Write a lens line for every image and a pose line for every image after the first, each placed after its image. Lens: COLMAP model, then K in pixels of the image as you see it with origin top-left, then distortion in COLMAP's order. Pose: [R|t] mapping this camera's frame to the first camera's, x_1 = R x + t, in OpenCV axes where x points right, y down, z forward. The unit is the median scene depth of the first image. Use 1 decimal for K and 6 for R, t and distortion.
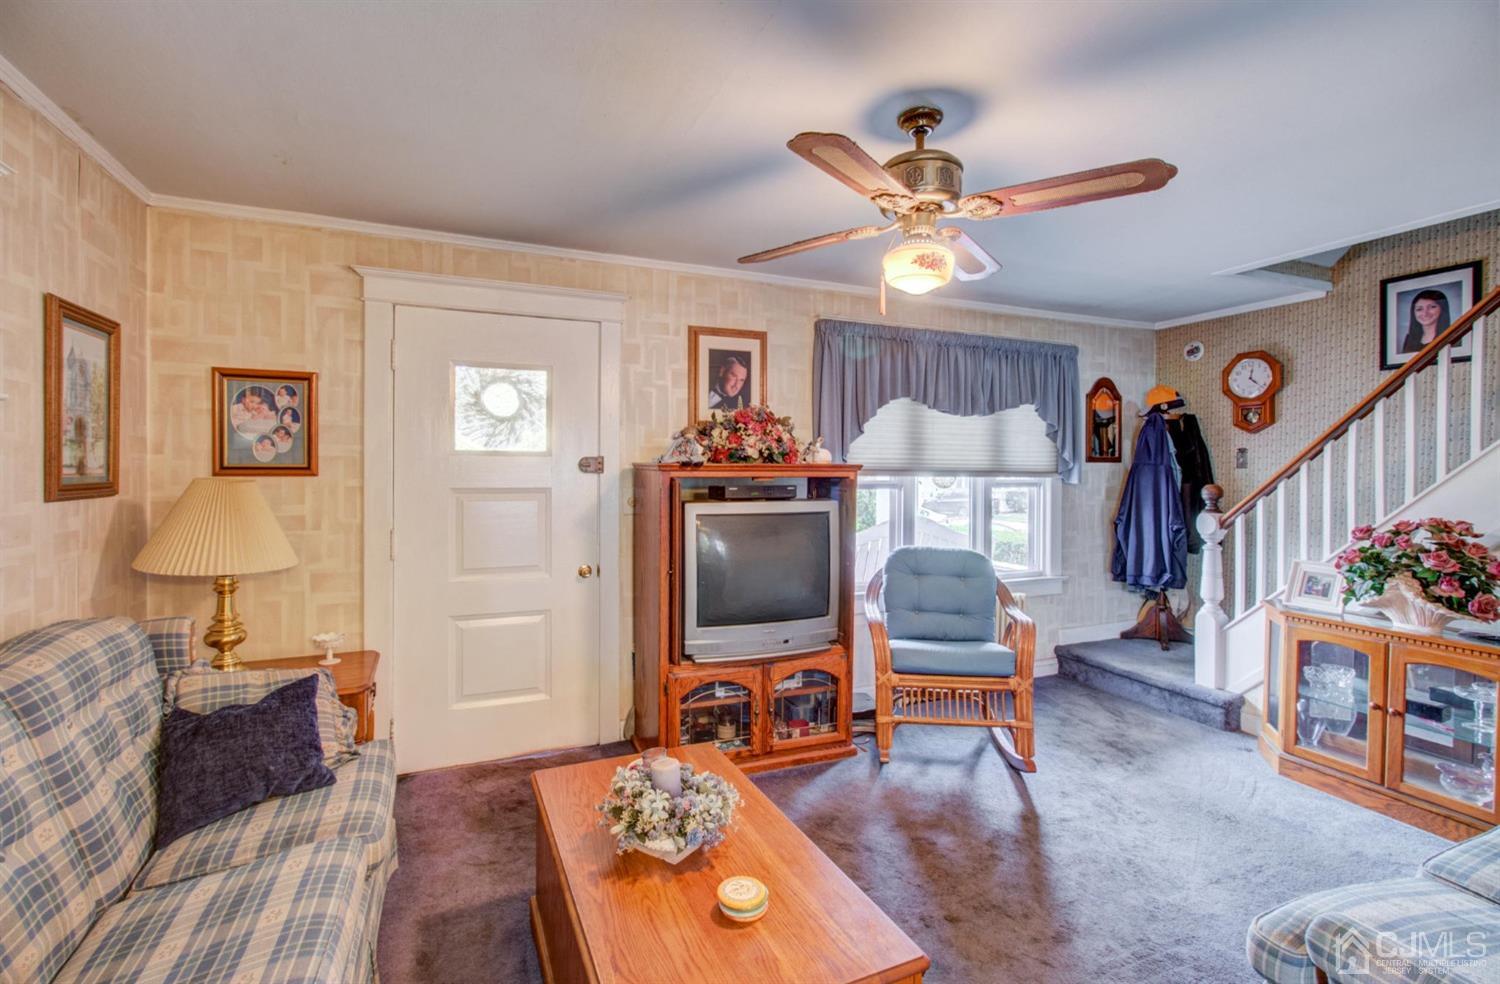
lens RADIAL K [[686.7, 0, 749.8], [0, 686.7, 471.3], [0, 0, 1]] dist [0.001216, 0.000091]
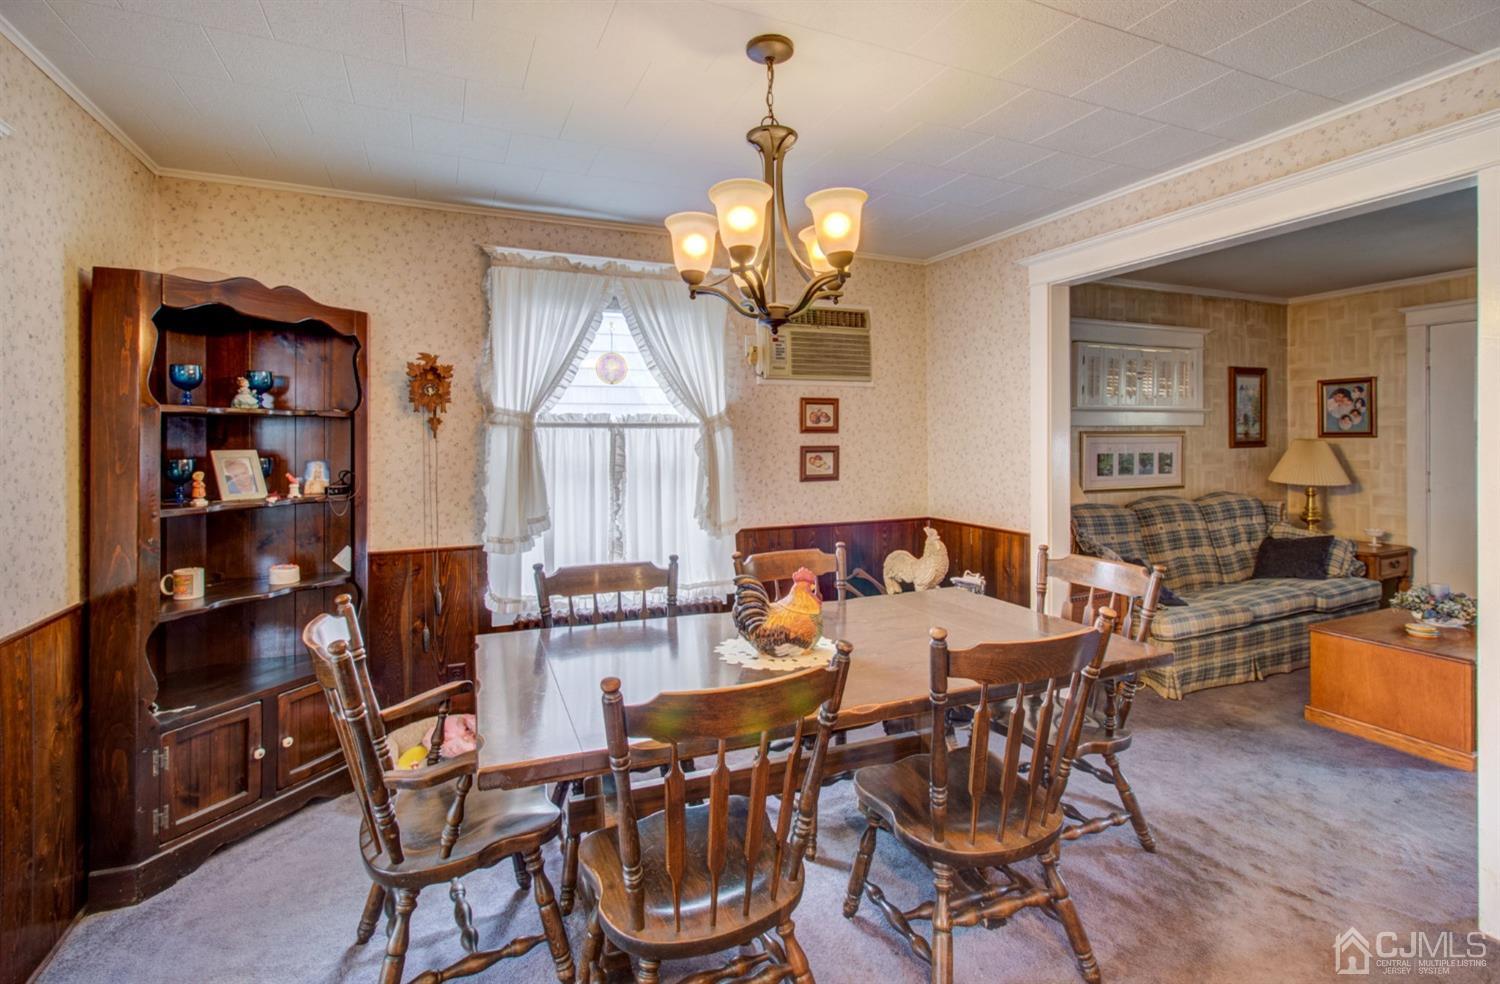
lens RADIAL K [[697.5, 0, 752.8], [0, 697.5, 437.1], [0, 0, 1]] dist [0.000209, 0.000453]
pose [[0.012088, -0.000976, -0.999926, 1.083415], [0.008274, 0.999965, -0.000876, -0.005506], [0.999893, -0.008263, 0.012096, -0.564423]]
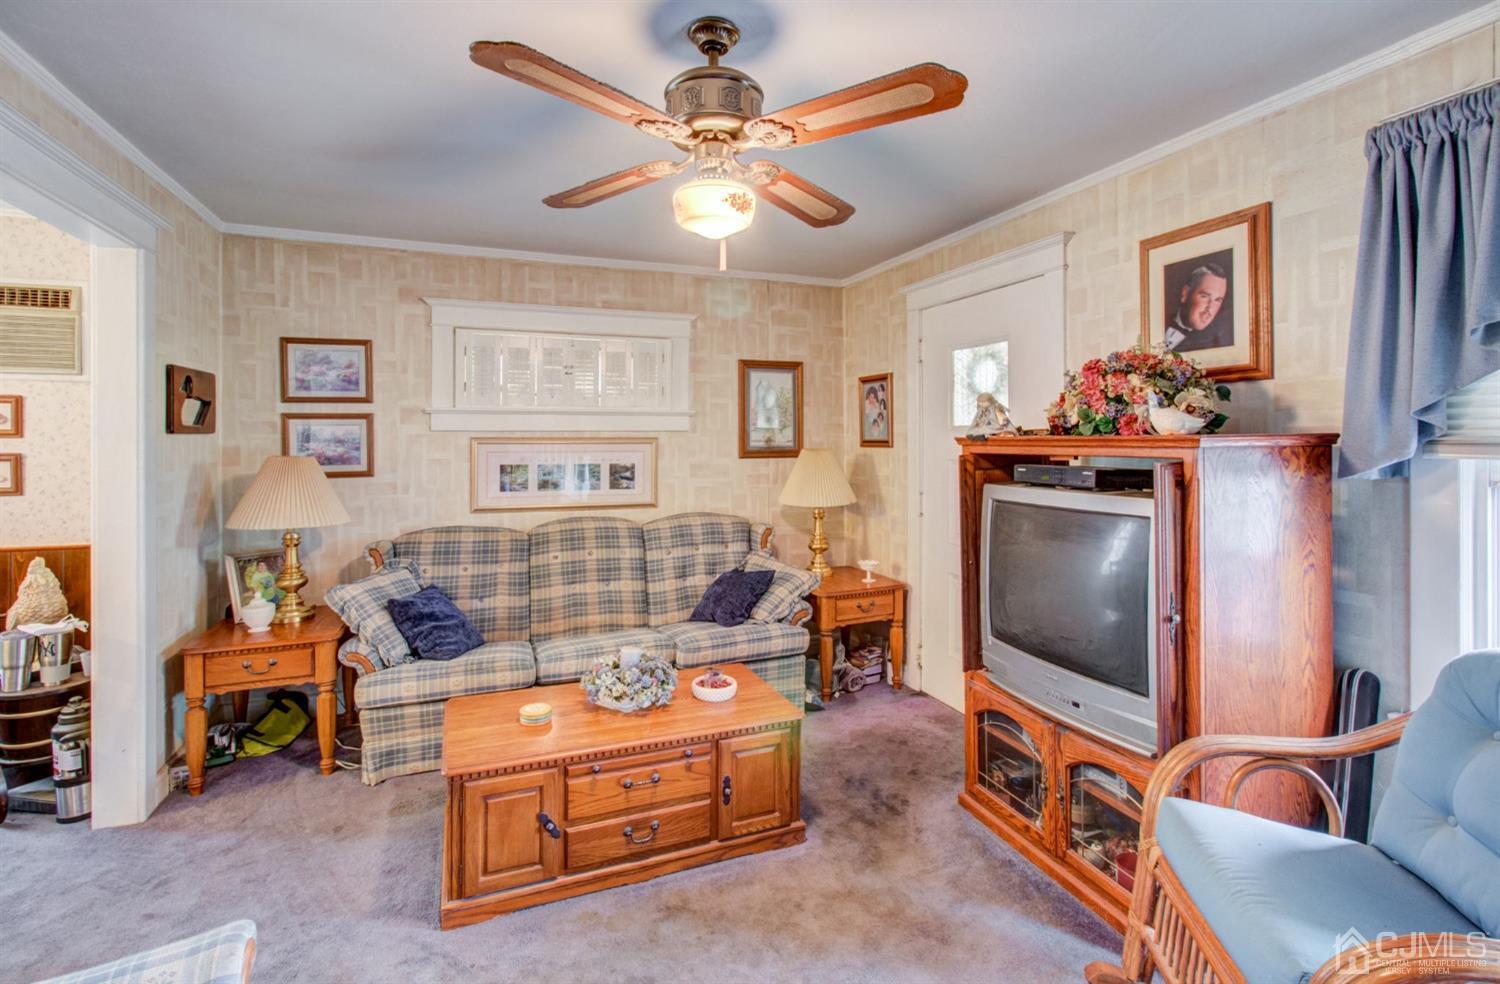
lens RADIAL K [[717.5, 0, 748.4], [0, 717.5, 424.6], [0, 0, 1]] dist [0.001188, 0.000605]
pose [[-0.039866, -0.020688, -0.998991, 0.827115], [0.000337, 0.999785, -0.020718, -0.009809], [0.999205, -0.001162, -0.039851, 0.777590]]
